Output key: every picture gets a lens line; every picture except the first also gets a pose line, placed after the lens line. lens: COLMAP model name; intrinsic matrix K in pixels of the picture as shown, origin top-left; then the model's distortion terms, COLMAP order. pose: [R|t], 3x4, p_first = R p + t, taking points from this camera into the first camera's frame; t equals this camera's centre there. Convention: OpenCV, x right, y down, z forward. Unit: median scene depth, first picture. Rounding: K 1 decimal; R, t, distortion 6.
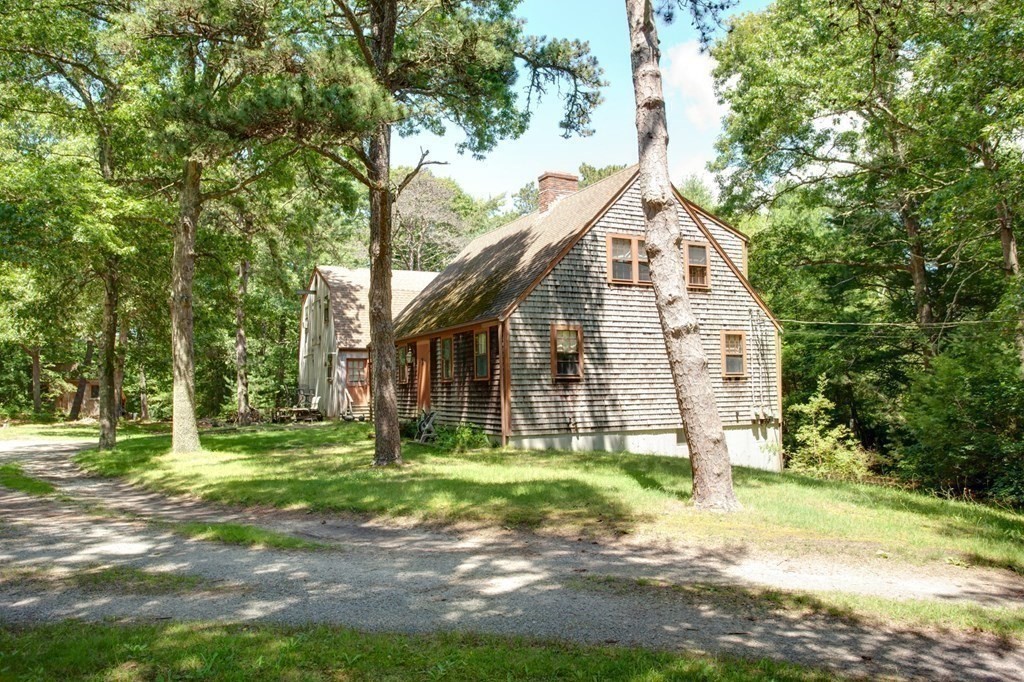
lens RADIAL K [[747.5, 0, 507.7], [0, 747.5, 344.7], [0, 0, 1]] dist [0.034282, 0.000950]
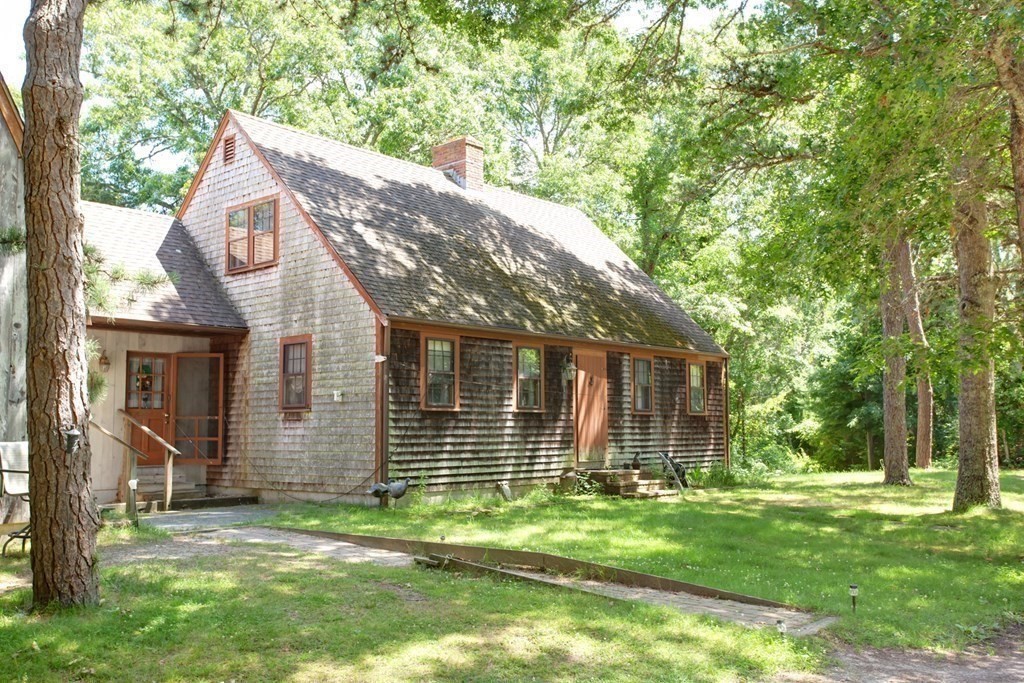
lens RADIAL K [[921.2, 0, 514.6], [0, 921.2, 340.7], [0, 0, 1]] dist [0.074068, 0.001736]
pose [[-0.362174, 0.095321, 0.927224, -0.955224], [-0.063686, 0.989902, -0.126641, 0.105857], [-0.929932, -0.104918, -0.352446, 1.498517]]
